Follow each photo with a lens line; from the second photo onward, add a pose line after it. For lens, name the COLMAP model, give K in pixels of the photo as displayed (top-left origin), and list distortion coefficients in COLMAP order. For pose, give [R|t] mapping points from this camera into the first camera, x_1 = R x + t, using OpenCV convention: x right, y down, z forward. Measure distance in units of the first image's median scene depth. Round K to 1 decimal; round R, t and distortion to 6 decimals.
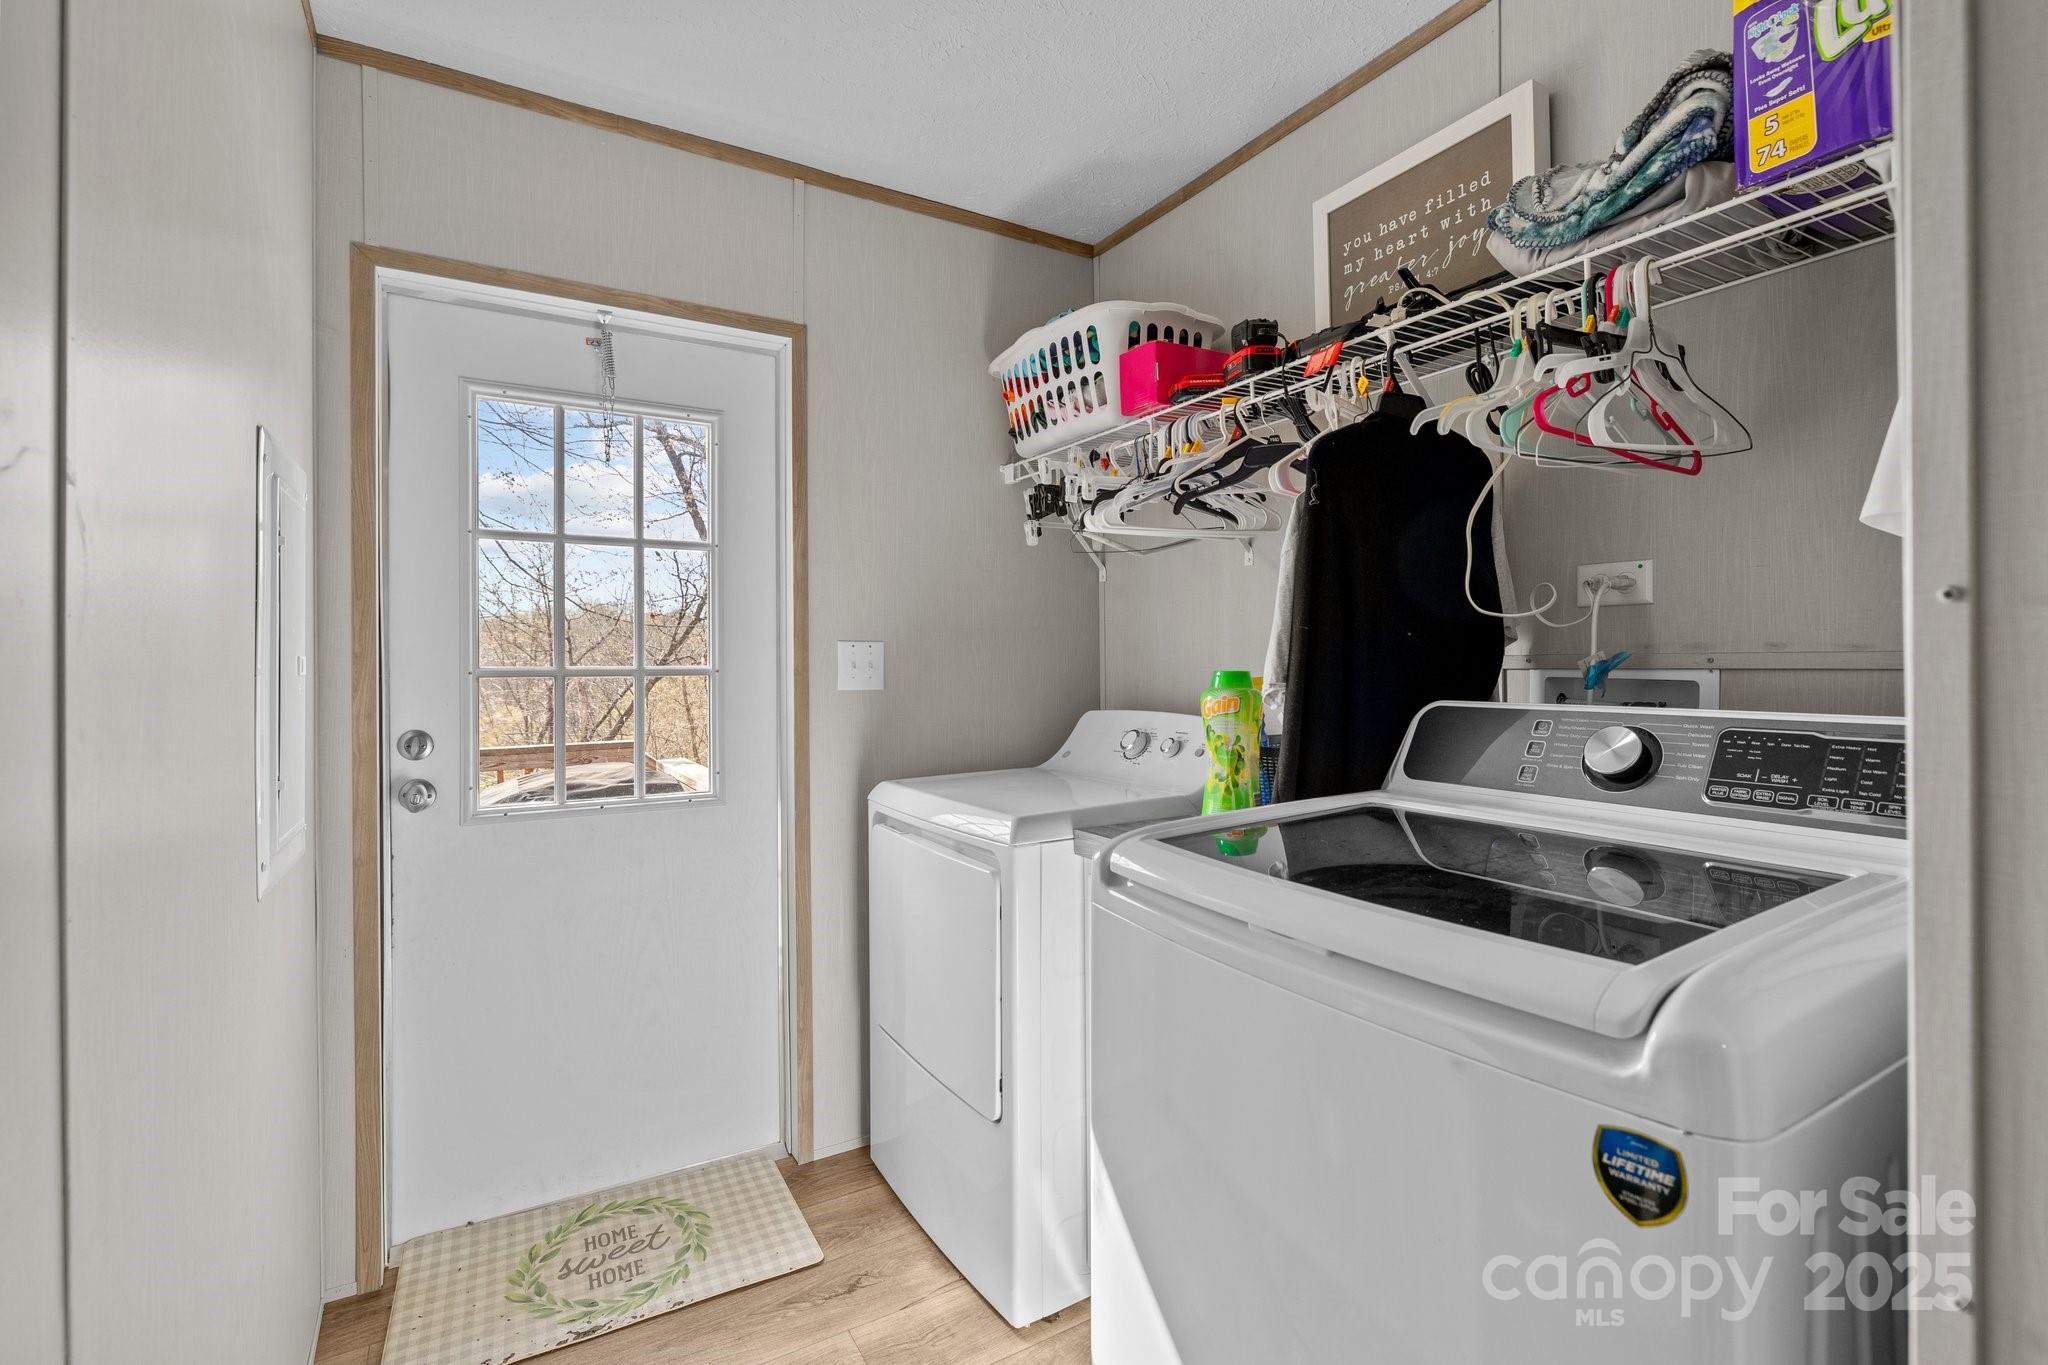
lens RADIAL K [[912.3, 0, 1022.3], [0, 912.3, 657.7], [0, 0, 1]] dist [-0.007949, 0.000660]
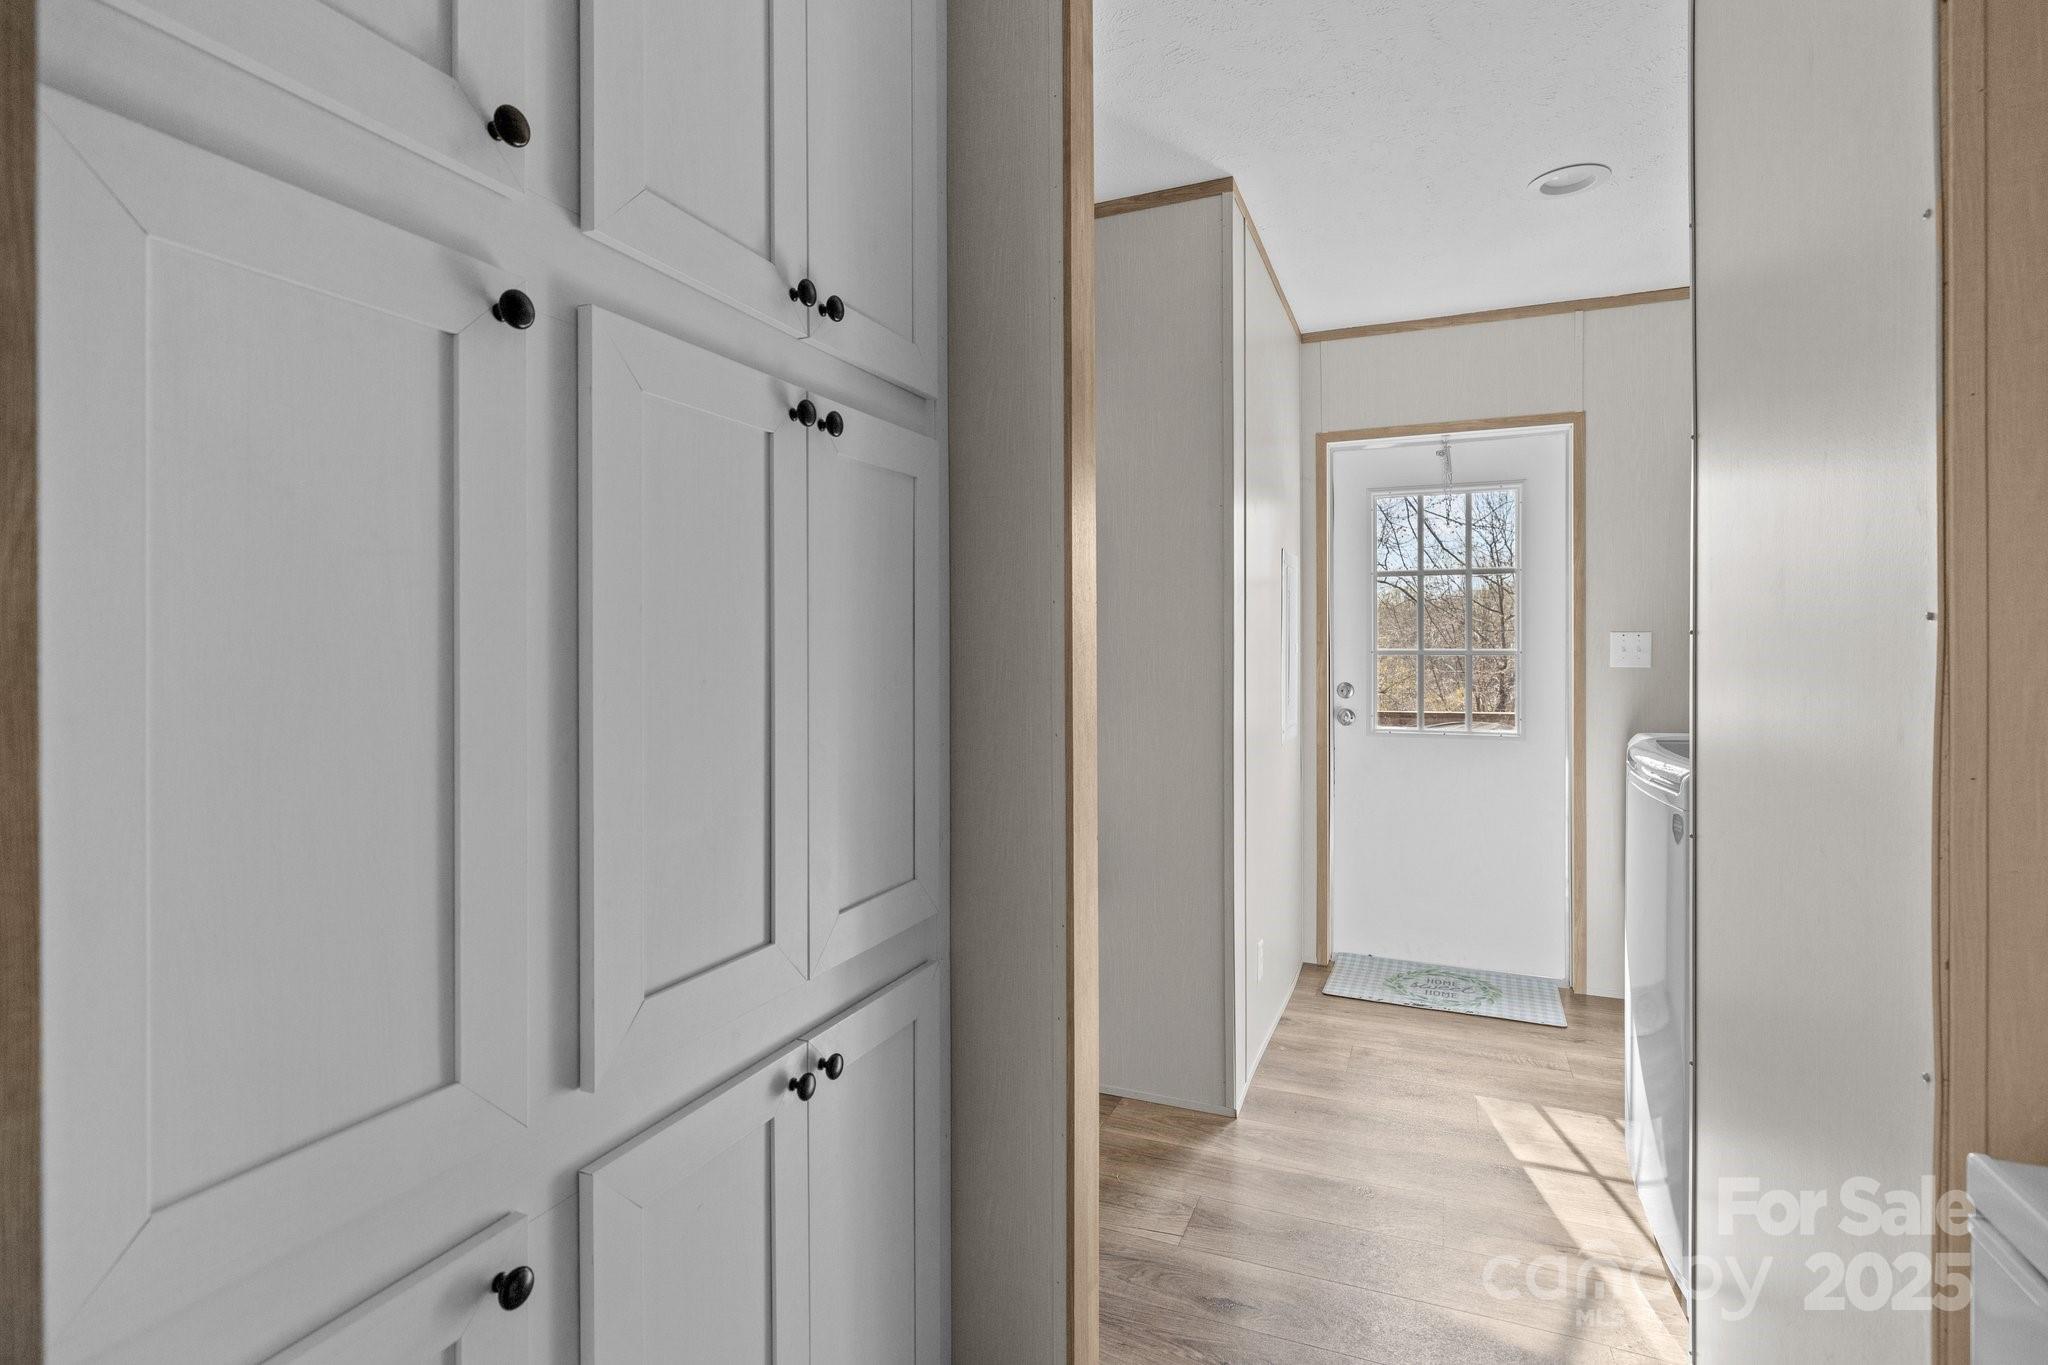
lens RADIAL K [[1008.1, 0, 1010.4], [0, 1008.1, 650.6], [0, 0, 1]] dist [-0.000997, 0.000368]
pose [[0.590899, 0.009257, -0.806692, 0.579763], [0.001028, 0.999925, 0.012228, -0.011021], [0.806745, -0.008055, 0.590845, -0.757165]]
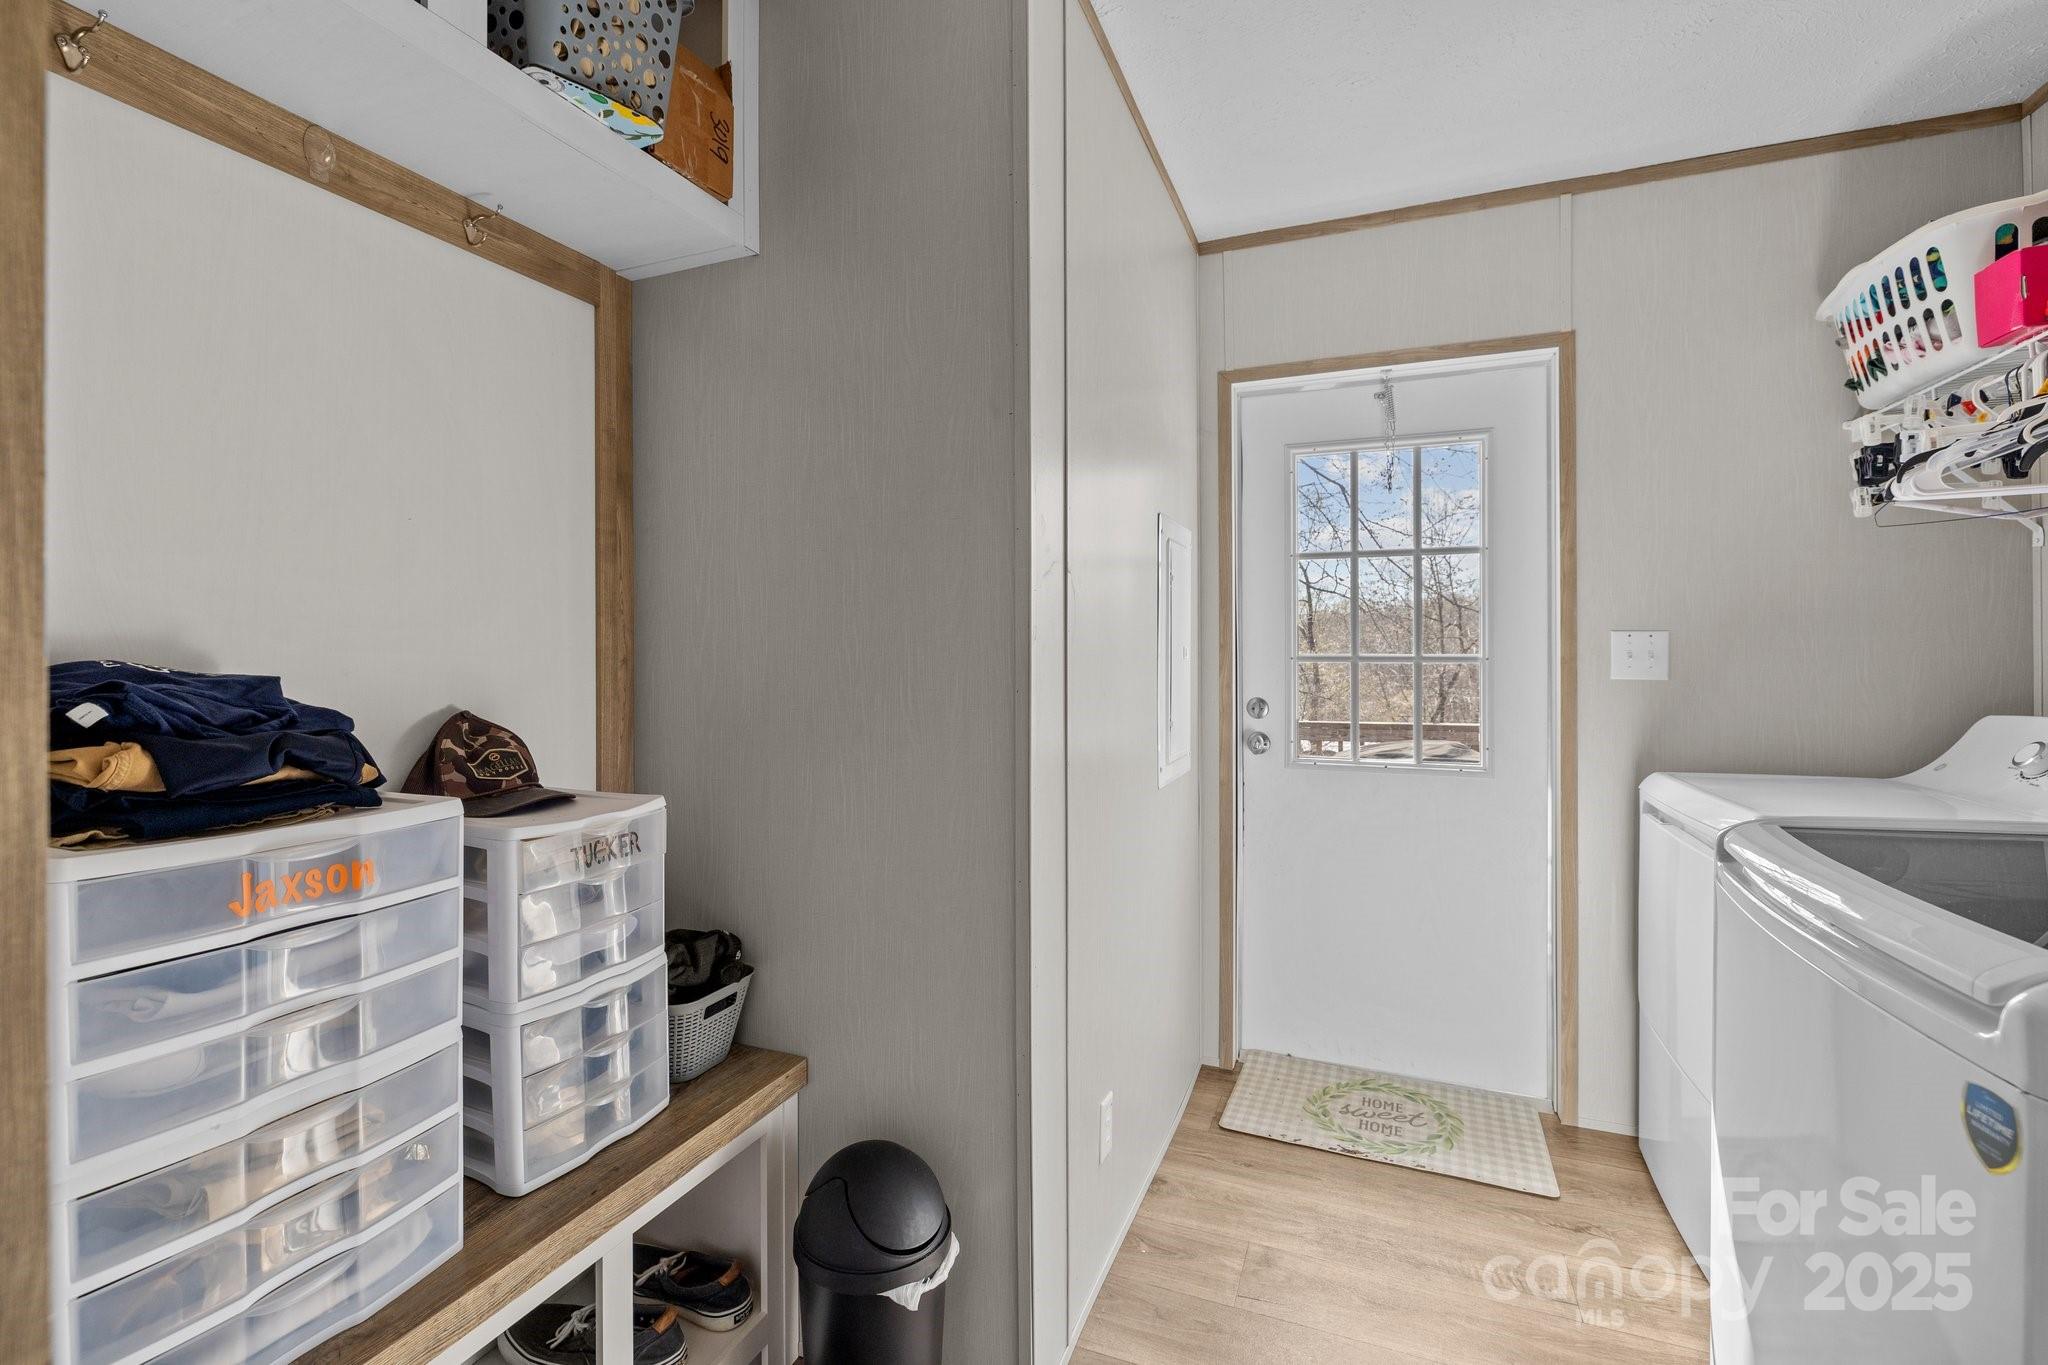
lens RADIAL K [[912.3, 0, 1005.3], [0, 912.3, 651.4], [0, 0, 1]] dist [-0.007949, 0.000660]
pose [[0.597388, 0.005743, -0.801932, 0.241583], [0.000455, 0.999972, 0.007501, -0.003896], [0.801953, -0.004846, 0.597368, -0.173826]]
